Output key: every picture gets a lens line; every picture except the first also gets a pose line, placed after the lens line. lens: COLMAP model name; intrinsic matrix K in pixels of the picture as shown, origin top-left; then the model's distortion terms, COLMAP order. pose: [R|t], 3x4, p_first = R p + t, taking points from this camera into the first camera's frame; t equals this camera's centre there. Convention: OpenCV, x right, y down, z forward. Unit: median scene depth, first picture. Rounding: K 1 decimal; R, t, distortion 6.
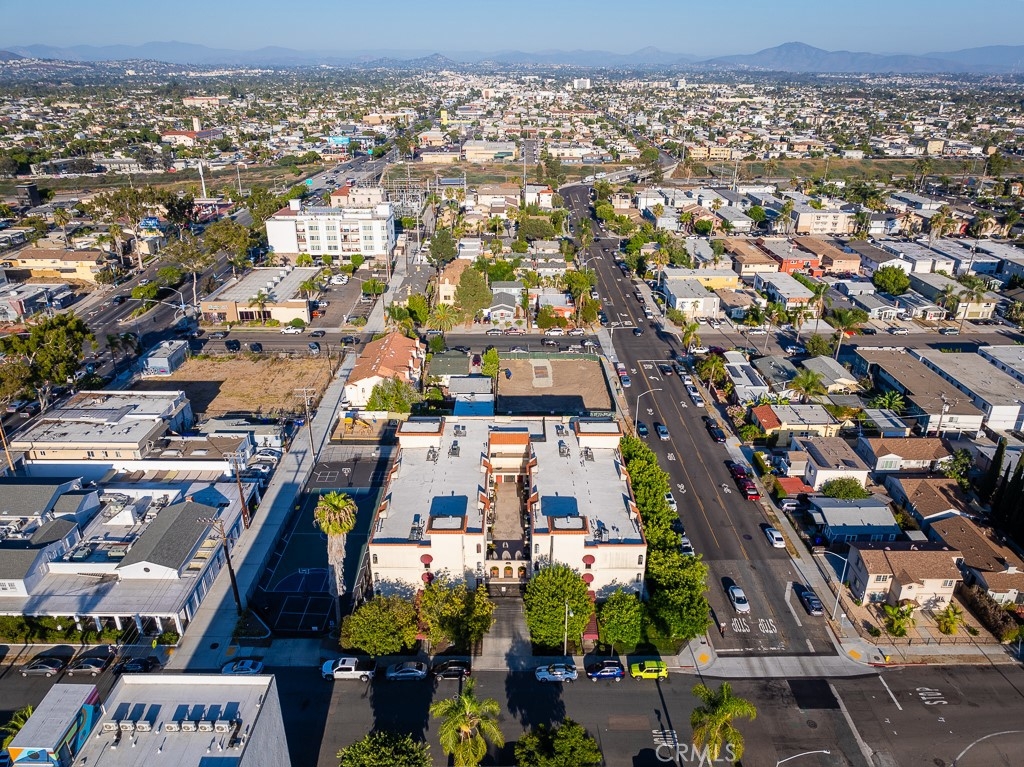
lens RADIAL K [[747.7, 0, 512.0], [0, 747.7, 383.5], [0, 0, 1]] dist [-0.056011, 0.049354]
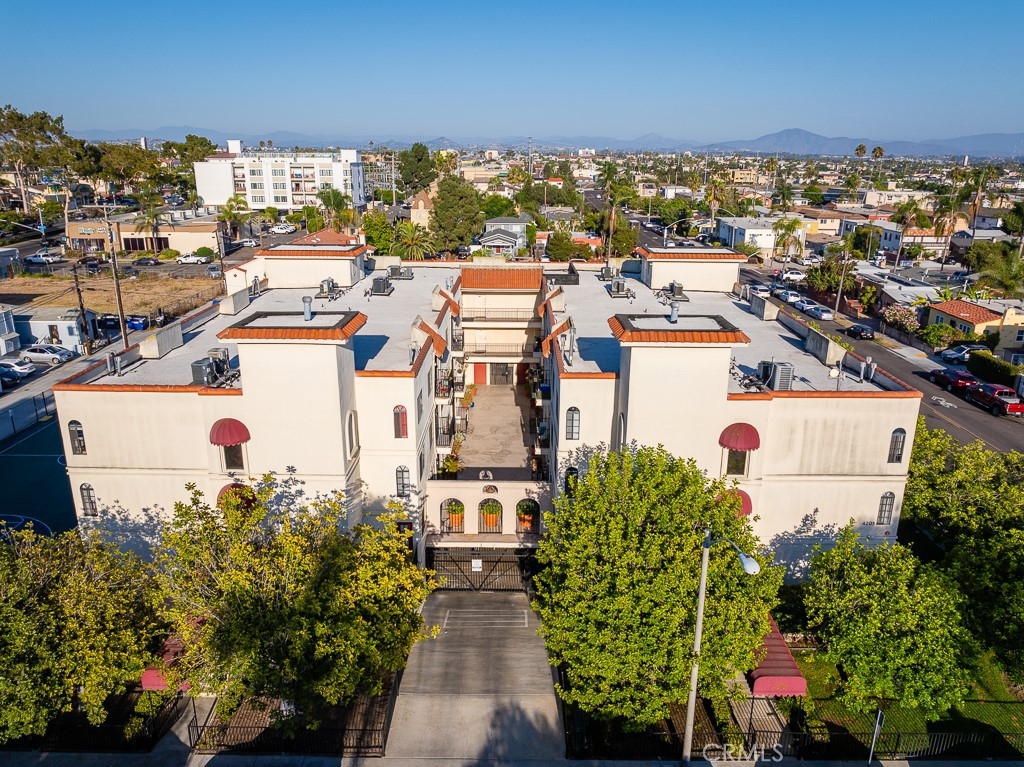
lens RADIAL K [[747.7, 0, 512.0], [0, 747.7, 383.5], [0, 0, 1]] dist [-0.056011, 0.049354]
pose [[0.999965, 0.007568, -0.003699, 0.005256], [-0.007954, 0.992893, -0.118741, 0.184447], [0.002774, 0.118767, 0.992918, 0.502489]]
